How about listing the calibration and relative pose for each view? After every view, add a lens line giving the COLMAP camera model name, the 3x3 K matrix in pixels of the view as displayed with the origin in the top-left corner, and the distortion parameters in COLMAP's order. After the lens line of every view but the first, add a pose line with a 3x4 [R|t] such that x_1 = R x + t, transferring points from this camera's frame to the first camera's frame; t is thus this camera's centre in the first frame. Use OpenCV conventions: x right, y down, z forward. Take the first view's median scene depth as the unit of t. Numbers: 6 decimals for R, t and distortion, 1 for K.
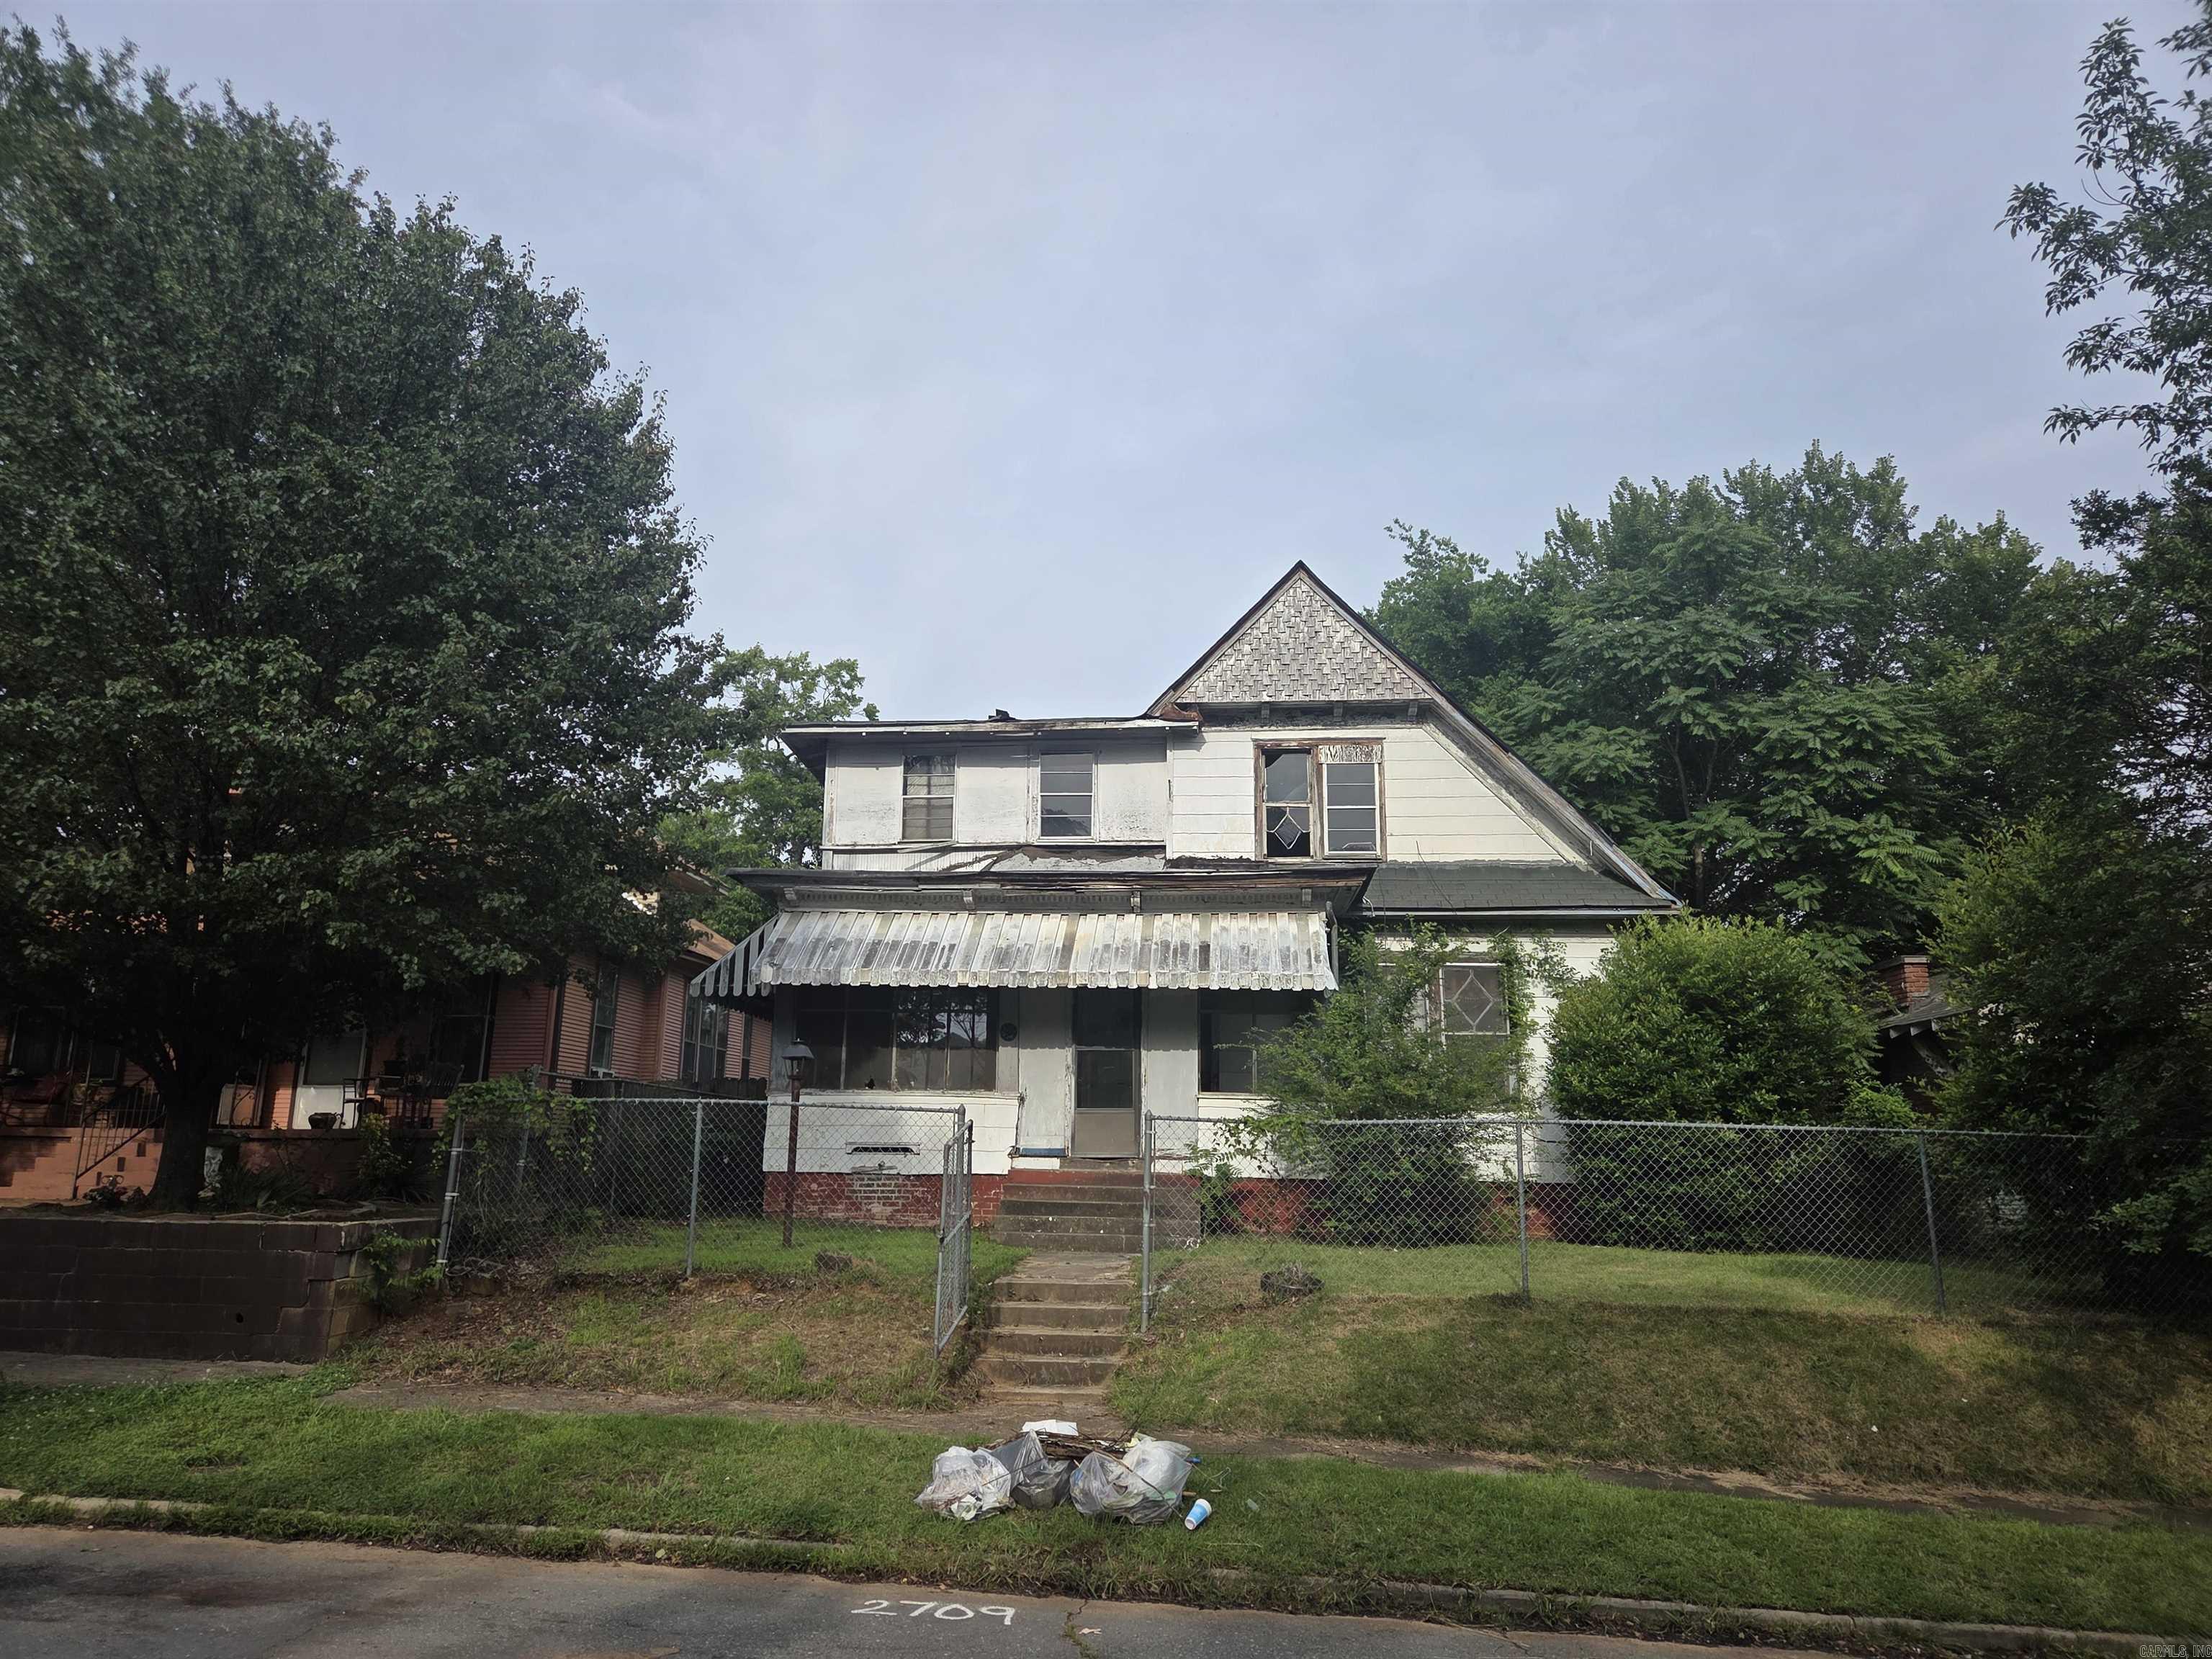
lens RADIAL K [[1480.1, 0, 1095.7], [0, 1480.1, 833.9], [0, 0, 1]] dist [0.070010, -0.060256]
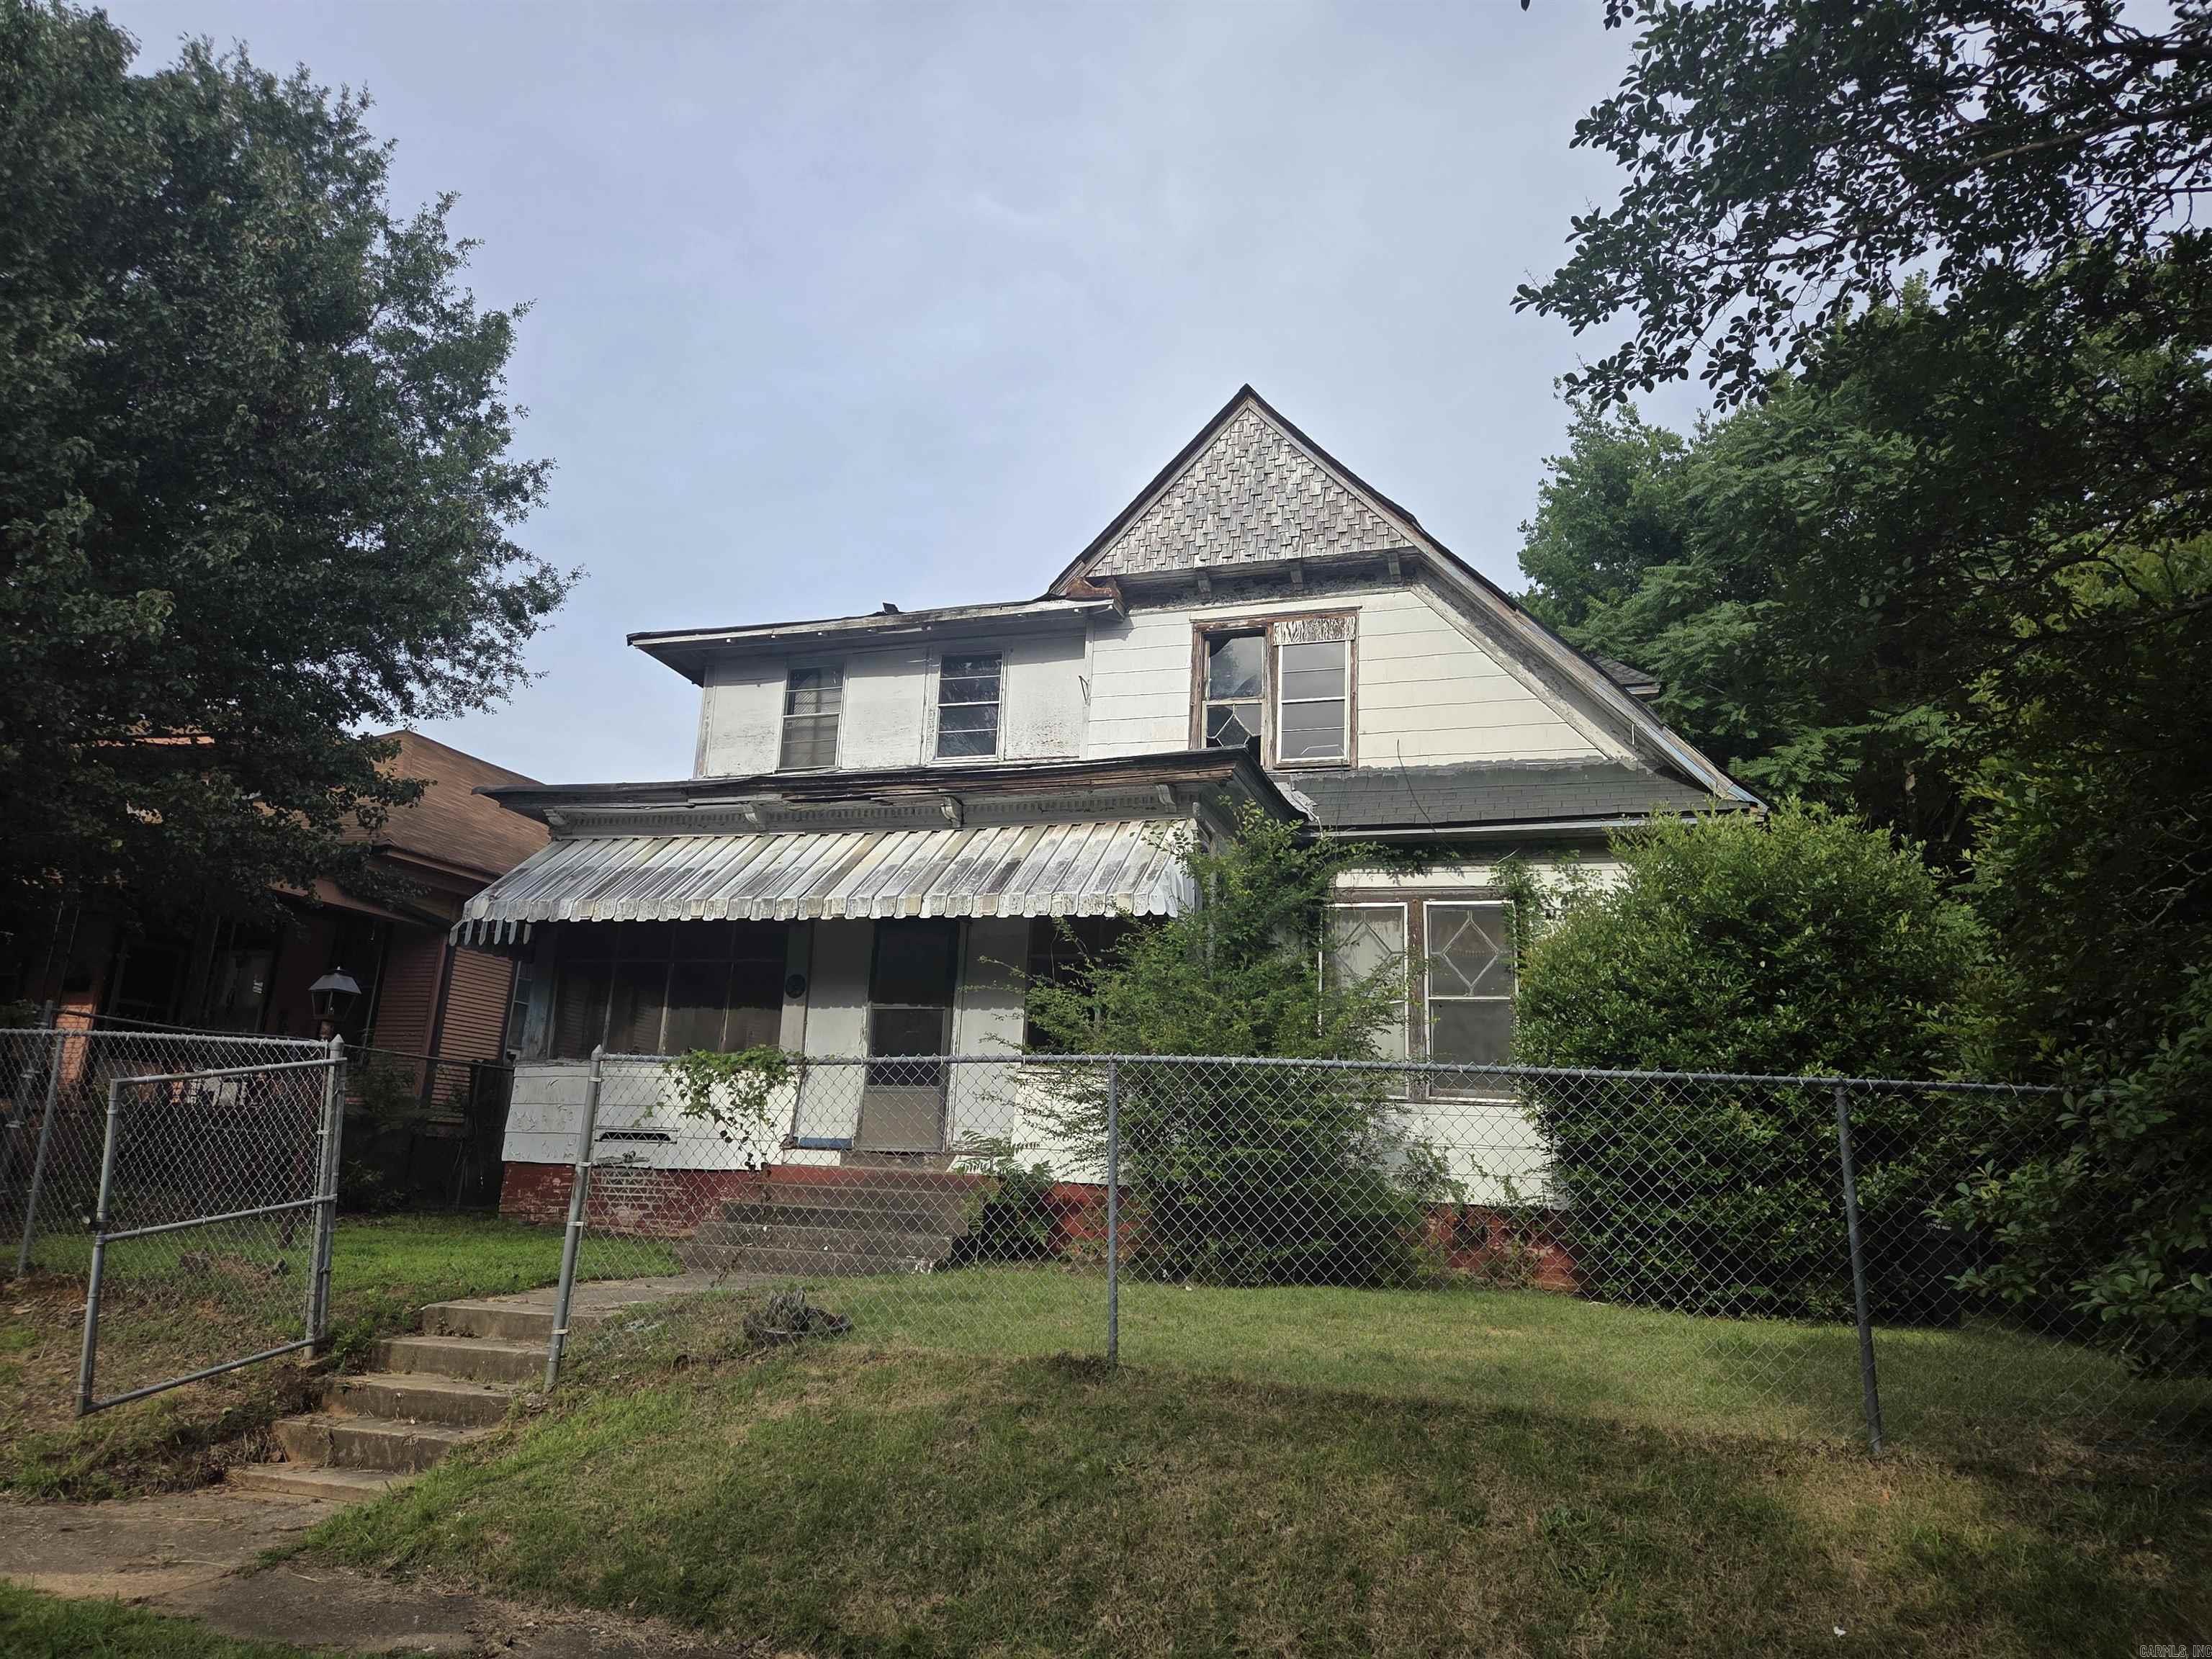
lens RADIAL K [[1480.1, 0, 1111.3], [0, 1480.1, 817.7], [0, 0, 1]] dist [0.070010, -0.060256]
pose [[0.972959, -0.027728, -0.229310, 0.283484], [0.018822, 0.998985, -0.040933, 0.082091], [0.230212, 0.035510, 0.972492, 0.289041]]
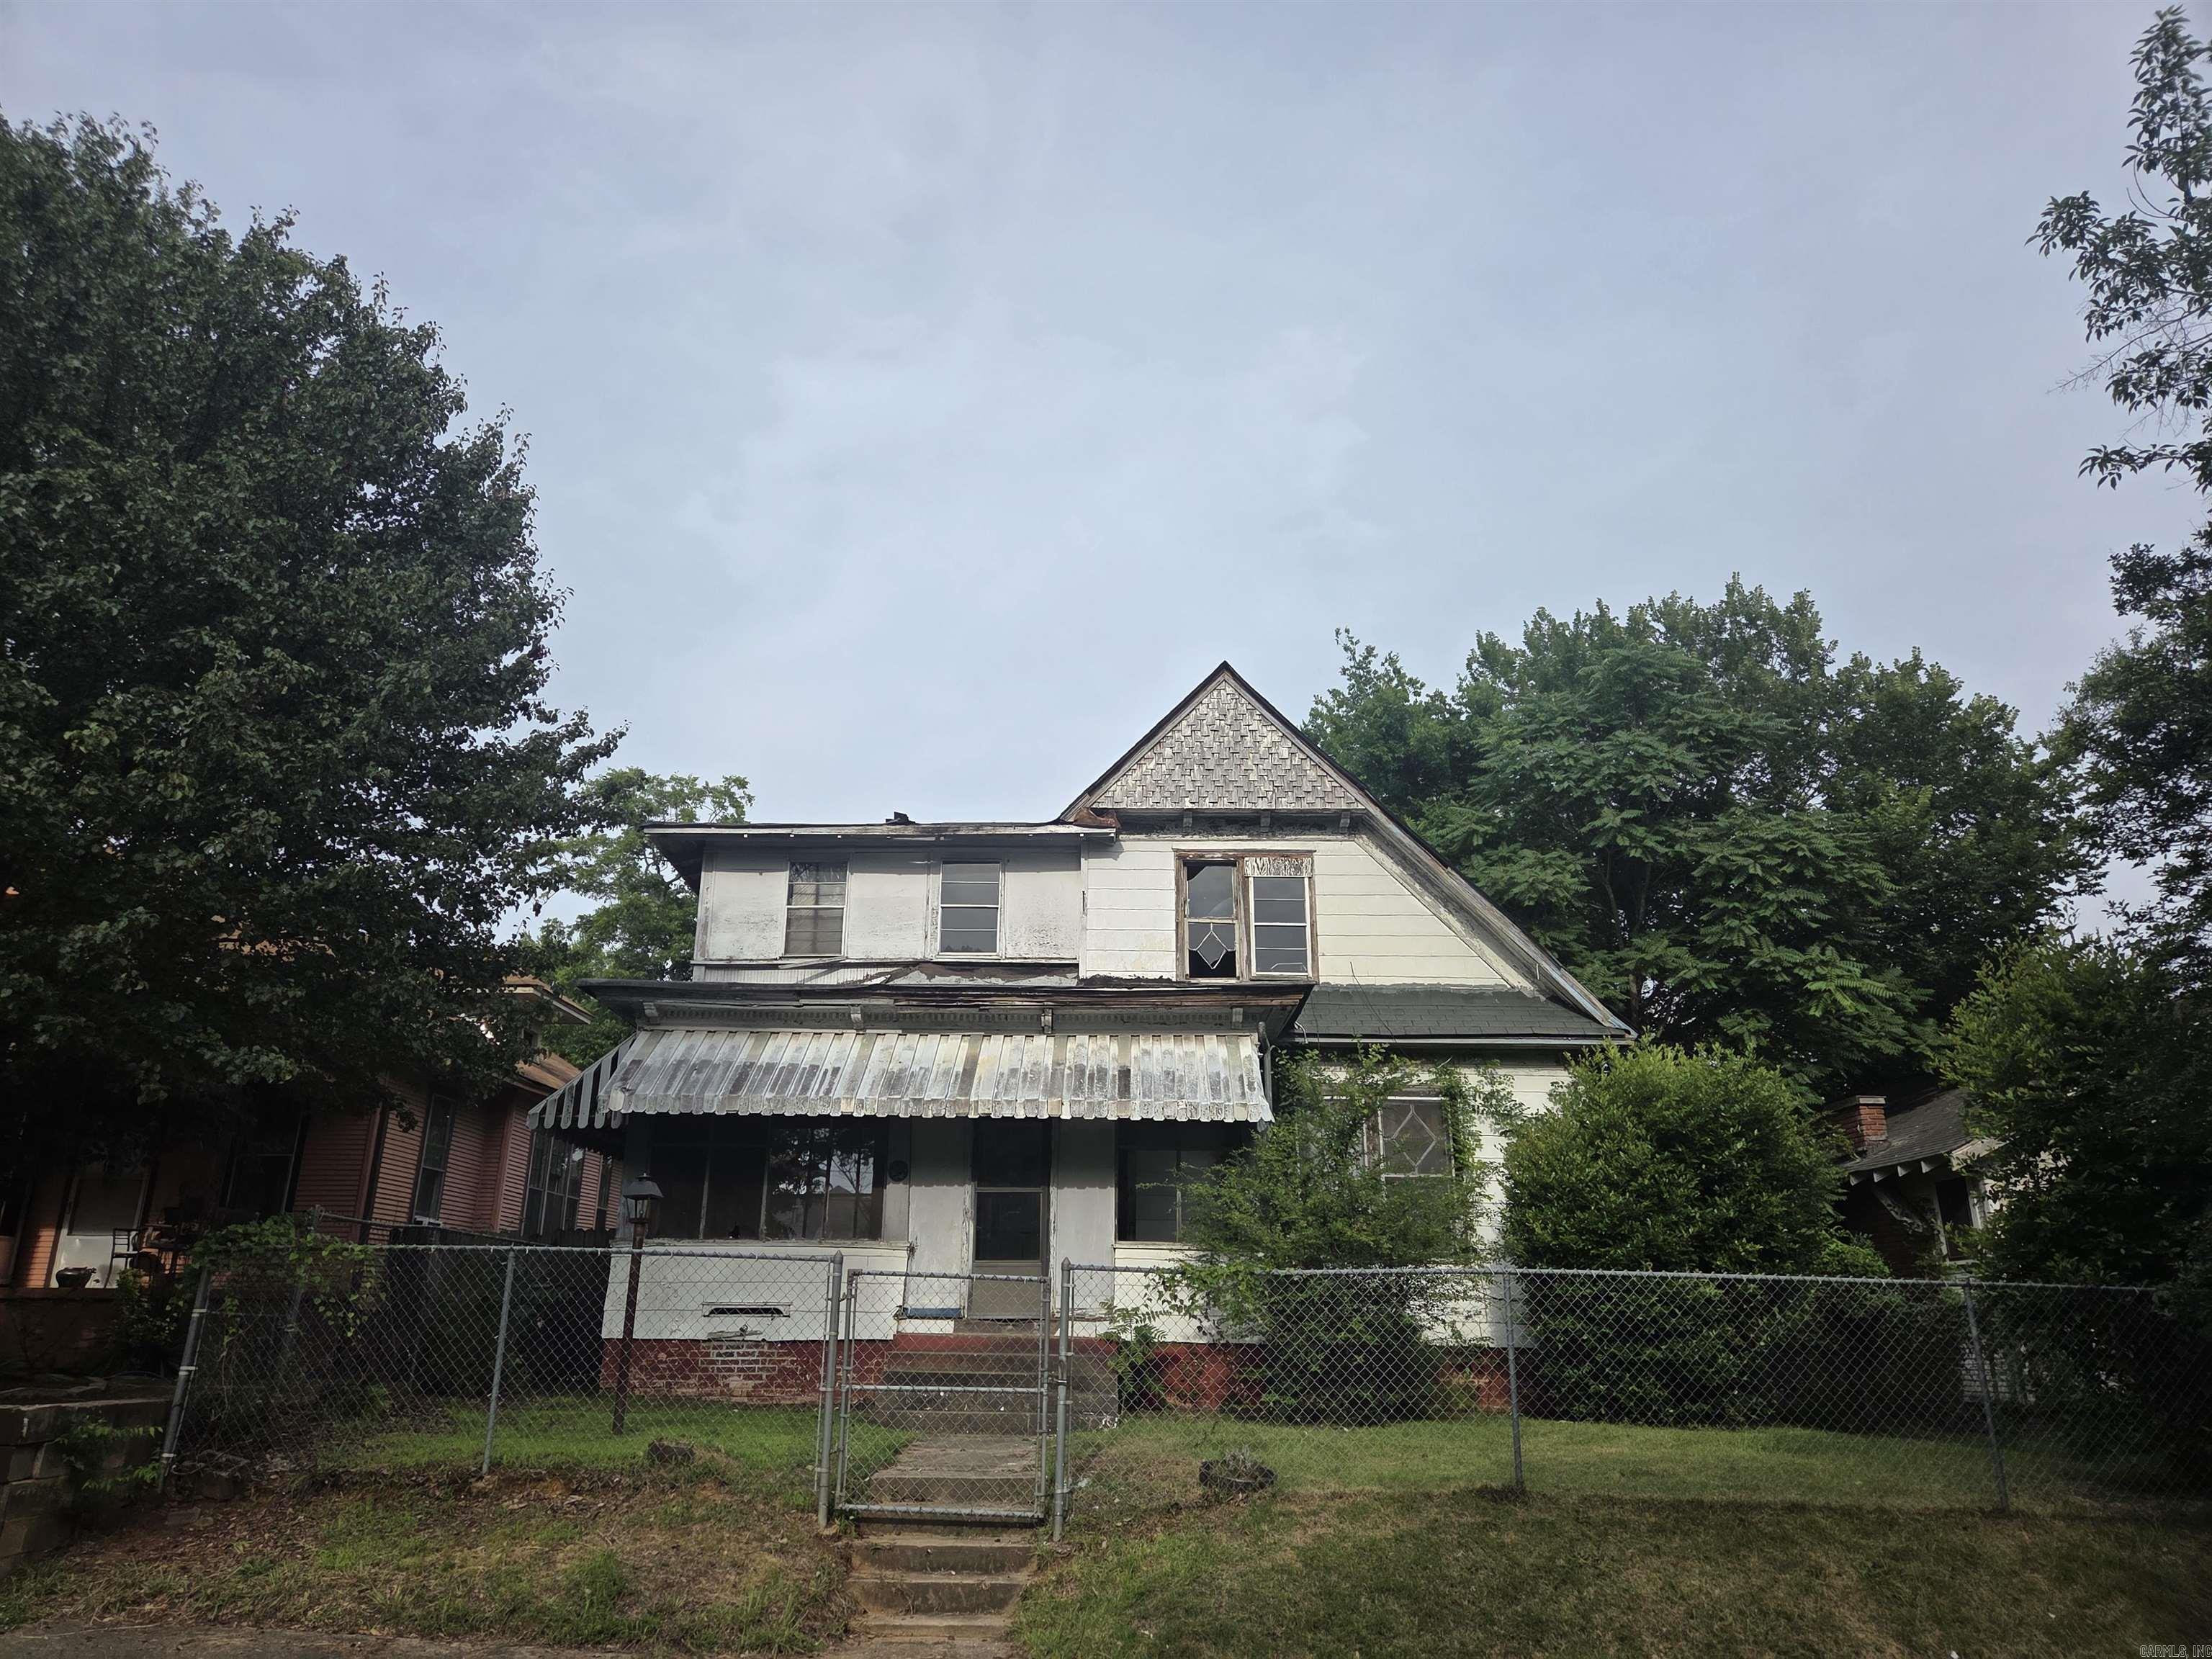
lens RADIAL K [[1480.1, 0, 1093.8], [0, 1480.1, 829.8], [0, 0, 1]] dist [0.070010, -0.060256]
pose [[0.997625, 0.018941, 0.066222, -0.005829], [-0.011929, 0.994429, -0.104734, 0.024780], [-0.067837, 0.103695, 0.992293, 0.104237]]
